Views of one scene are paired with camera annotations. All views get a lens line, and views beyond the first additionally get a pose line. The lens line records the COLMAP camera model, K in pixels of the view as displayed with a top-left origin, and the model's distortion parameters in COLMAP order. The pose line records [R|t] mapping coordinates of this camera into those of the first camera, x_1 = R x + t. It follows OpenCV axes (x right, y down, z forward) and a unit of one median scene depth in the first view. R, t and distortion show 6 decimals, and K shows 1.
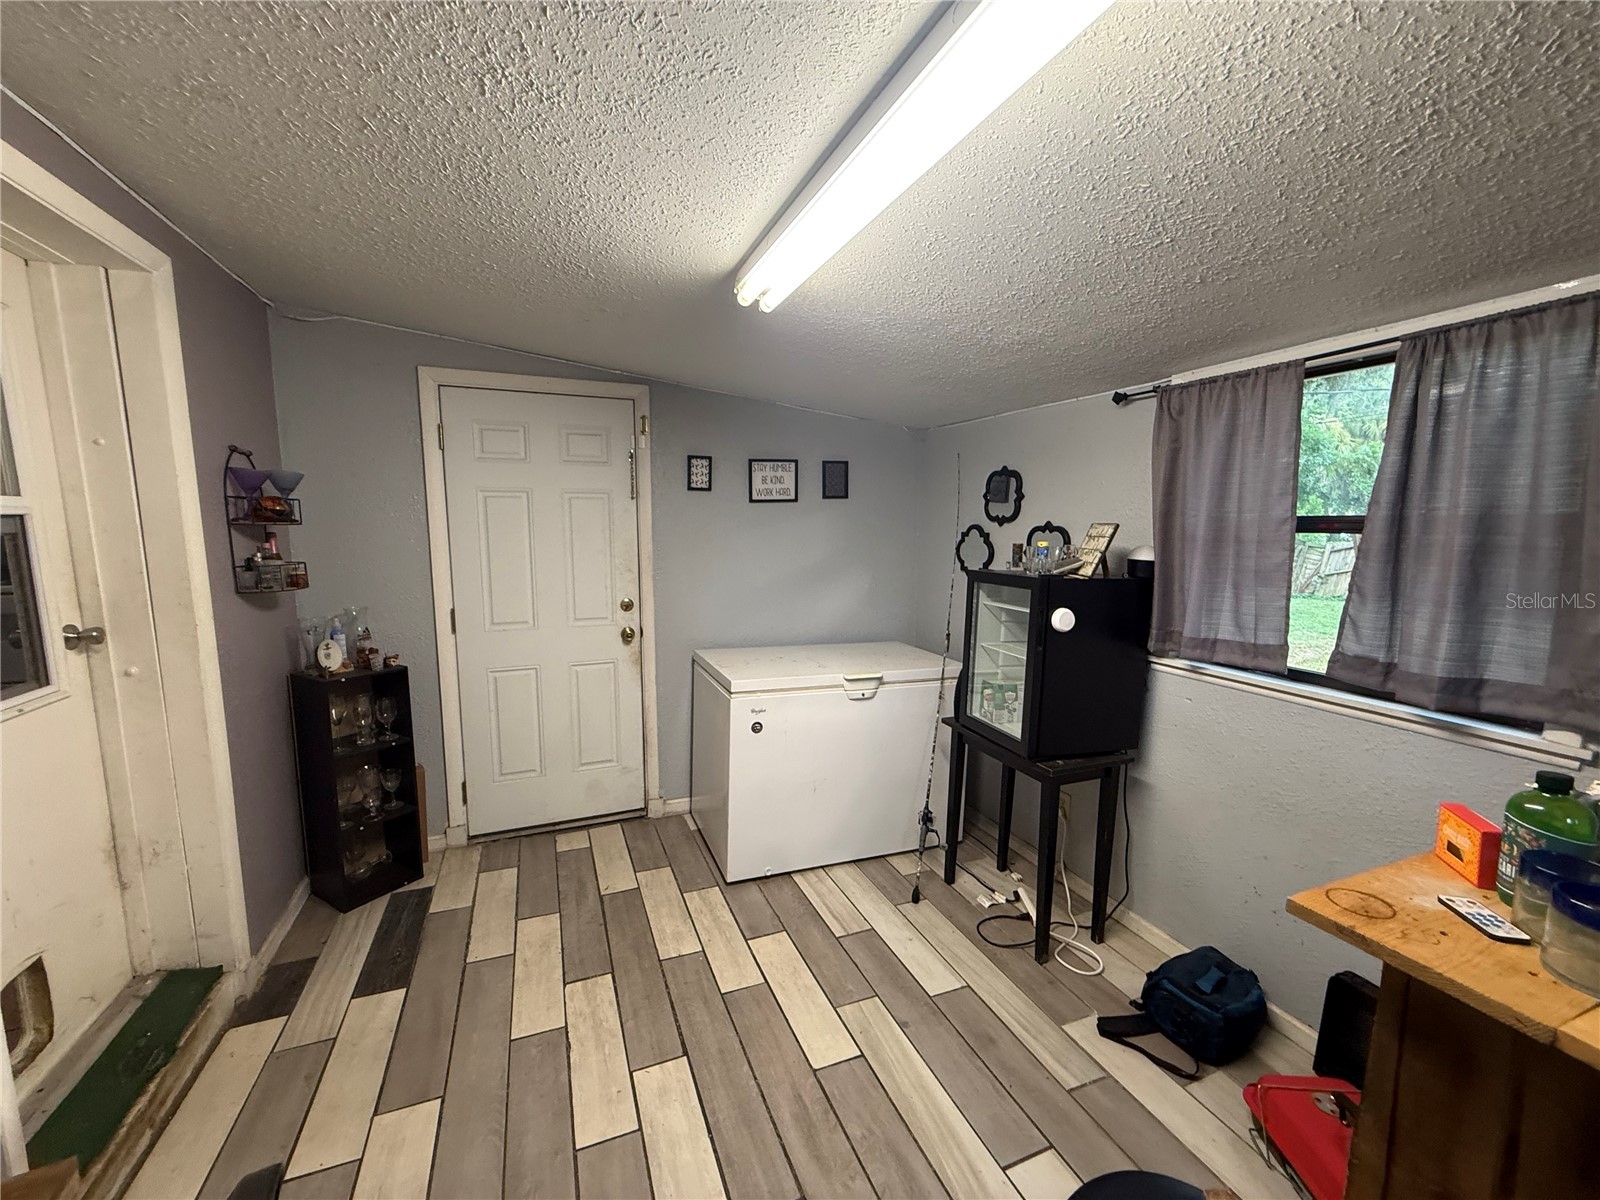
lens RADIAL K [[637.6, 0, 796.0], [0, 637.6, 605.3], [0, 0, 1]] dist [-0.002112, 0.000173]
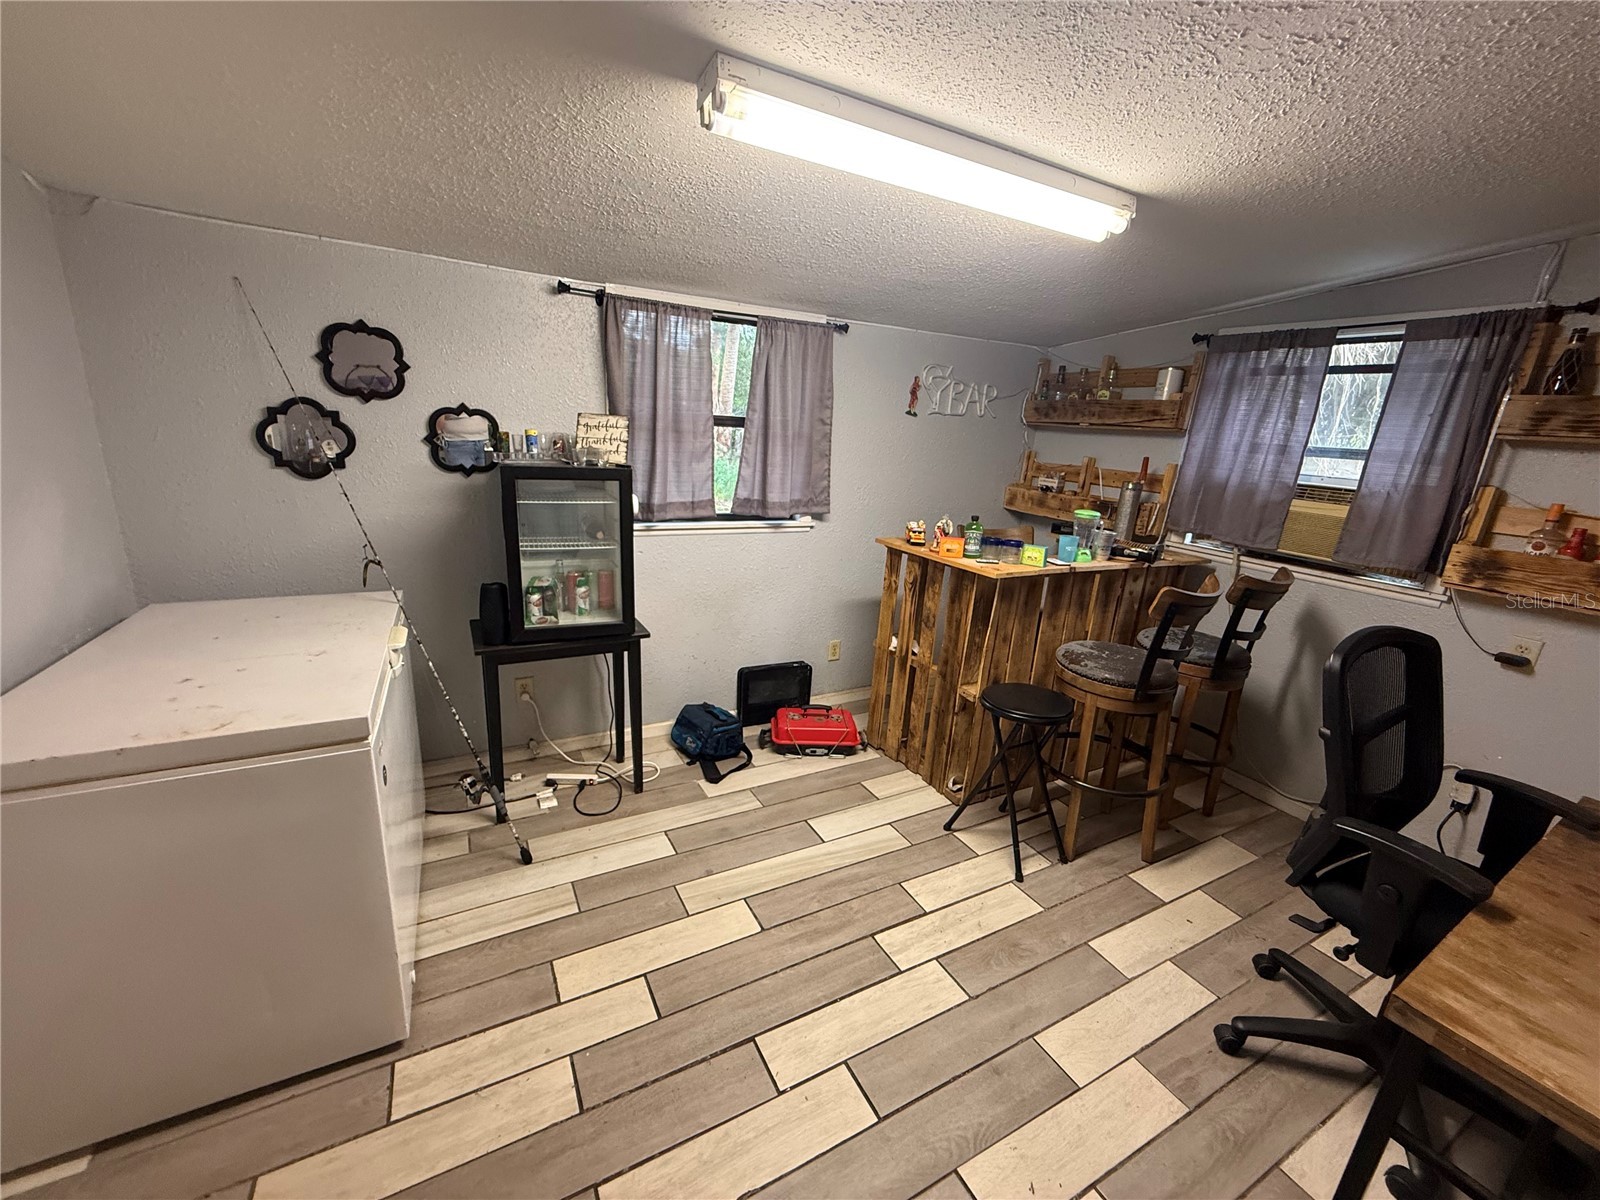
lens RADIAL K [[637.6, 0, 794.5], [0, 637.6, 607.0], [0, 0, 1]] dist [-0.002112, 0.000173]
pose [[-0.108011, -0.291118, 0.950570, -0.805698], [0.062967, 0.952241, 0.298785, -0.135814], [-0.992154, 0.092126, -0.084522, 0.900149]]
